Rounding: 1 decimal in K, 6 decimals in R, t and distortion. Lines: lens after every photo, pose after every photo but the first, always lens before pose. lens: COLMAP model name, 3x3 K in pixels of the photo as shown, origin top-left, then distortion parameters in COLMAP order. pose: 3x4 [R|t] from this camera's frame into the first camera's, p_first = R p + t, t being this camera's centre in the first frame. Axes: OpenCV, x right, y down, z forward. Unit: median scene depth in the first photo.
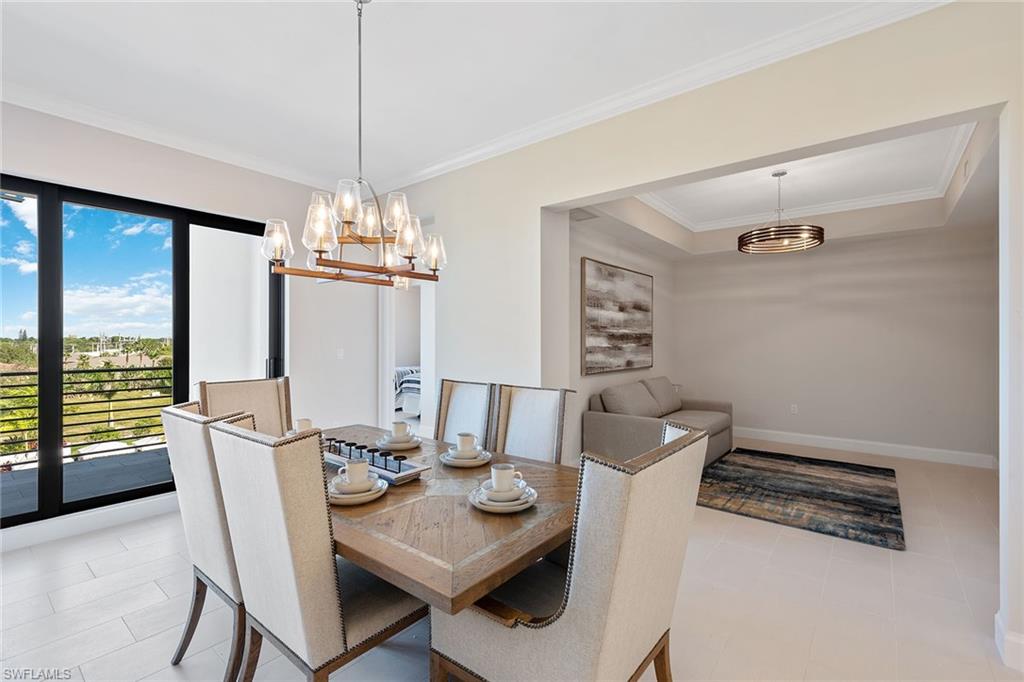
lens RADIAL K [[452.3, 0, 509.7], [0, 452.3, 338.4], [0, 0, 1]] dist [0.007237, -0.000238]
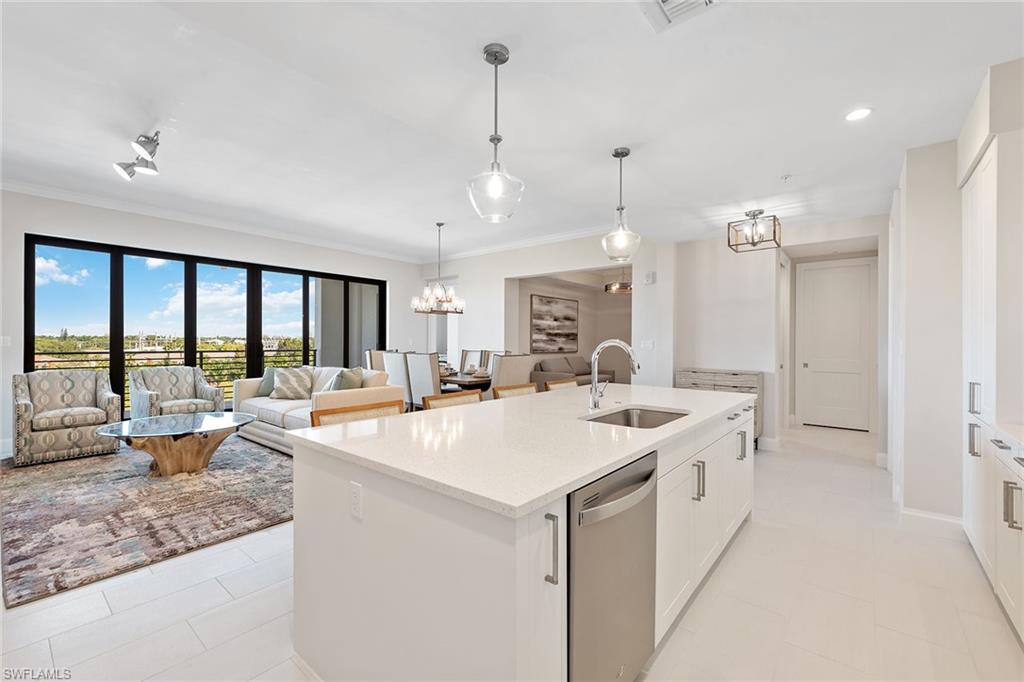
lens RADIAL K [[428.0, 0, 512.0], [0, 428.0, 341.0], [0, 0, 1]] dist [0.002736, -0.000109]
pose [[0.999919, 0.006424, -0.011030, 0.094143], [-0.006384, 0.999973, 0.003728, 0.019752], [0.011054, -0.003657, 0.999932, -0.868092]]
